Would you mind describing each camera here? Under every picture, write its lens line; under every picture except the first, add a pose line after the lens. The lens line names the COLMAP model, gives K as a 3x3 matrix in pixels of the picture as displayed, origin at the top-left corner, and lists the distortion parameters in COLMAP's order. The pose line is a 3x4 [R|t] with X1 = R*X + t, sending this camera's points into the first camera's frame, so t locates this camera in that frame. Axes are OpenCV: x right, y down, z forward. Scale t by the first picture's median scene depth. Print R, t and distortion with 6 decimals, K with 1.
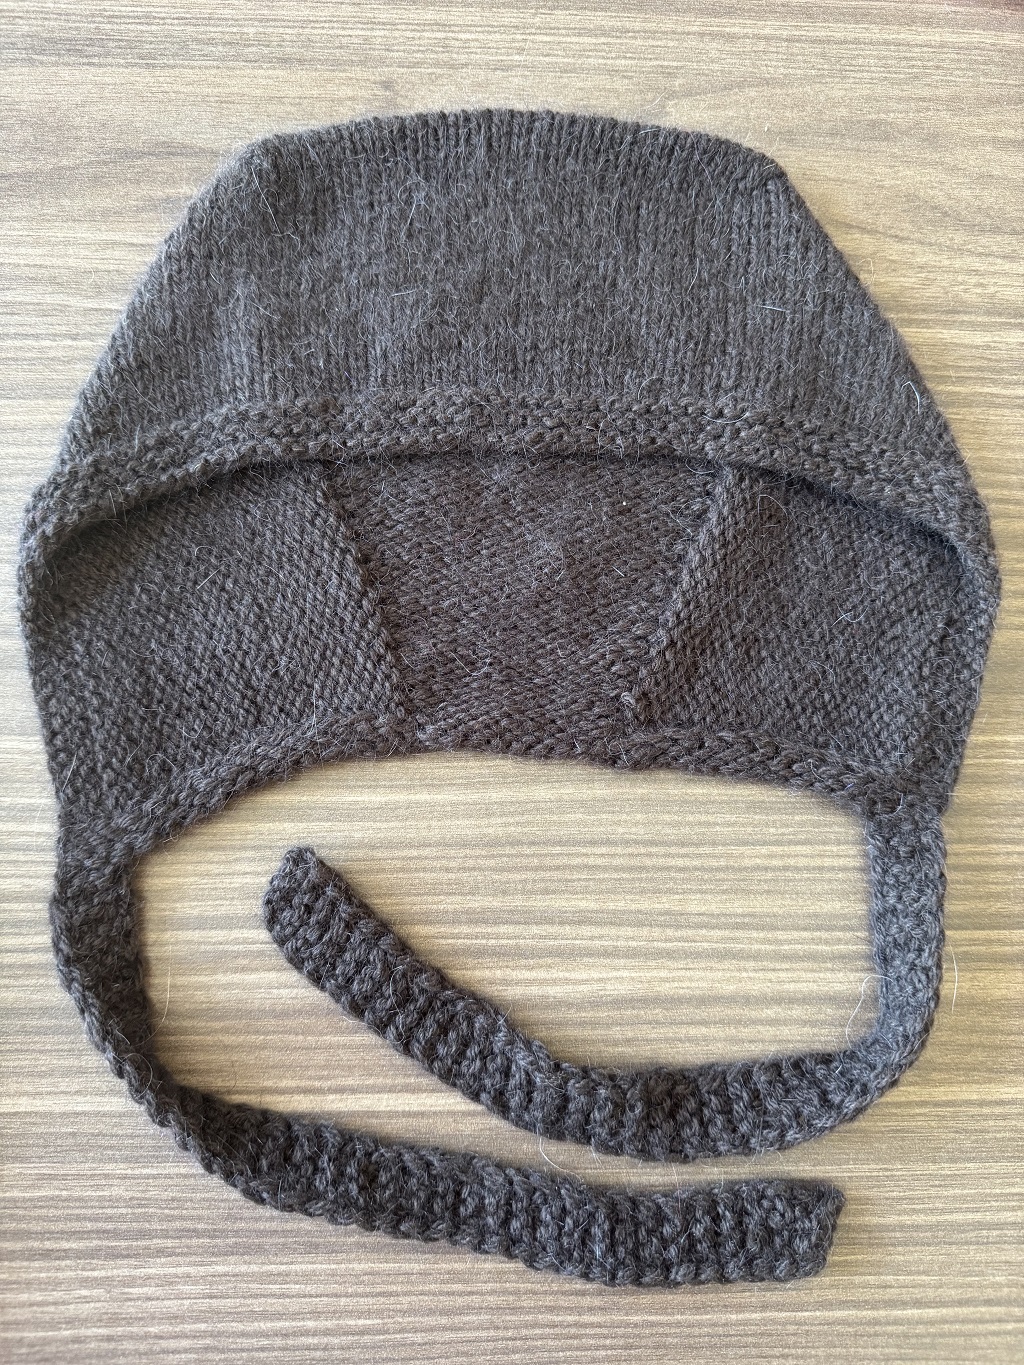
lens RADIAL K [[934.5, 0, 512.2], [0, 934.5, 690.3], [0, 0, 1]] dist [-0.036296, 0.007080]
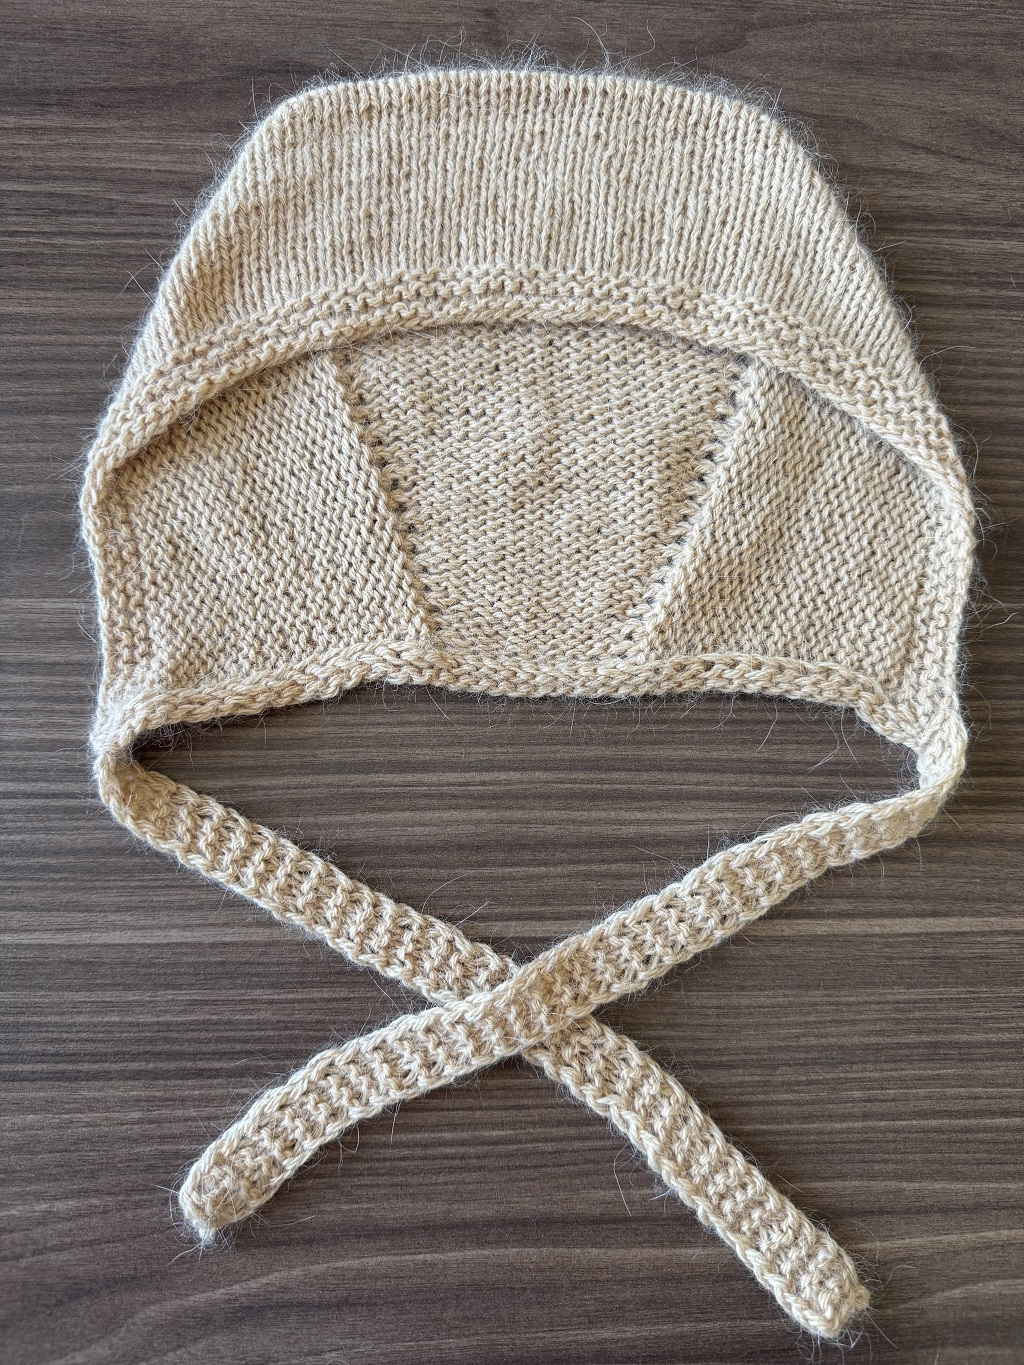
lens RADIAL K [[934.5, 0, 520.7], [0, 934.5, 684.3], [0, 0, 1]] dist [-0.036296, 0.007080]
pose [[0.999834, -0.002668, 0.018047, -0.150636], [0.002819, 0.999961, -0.008363, 0.171054], [-0.018024, 0.008413, 0.999802, -0.084321]]
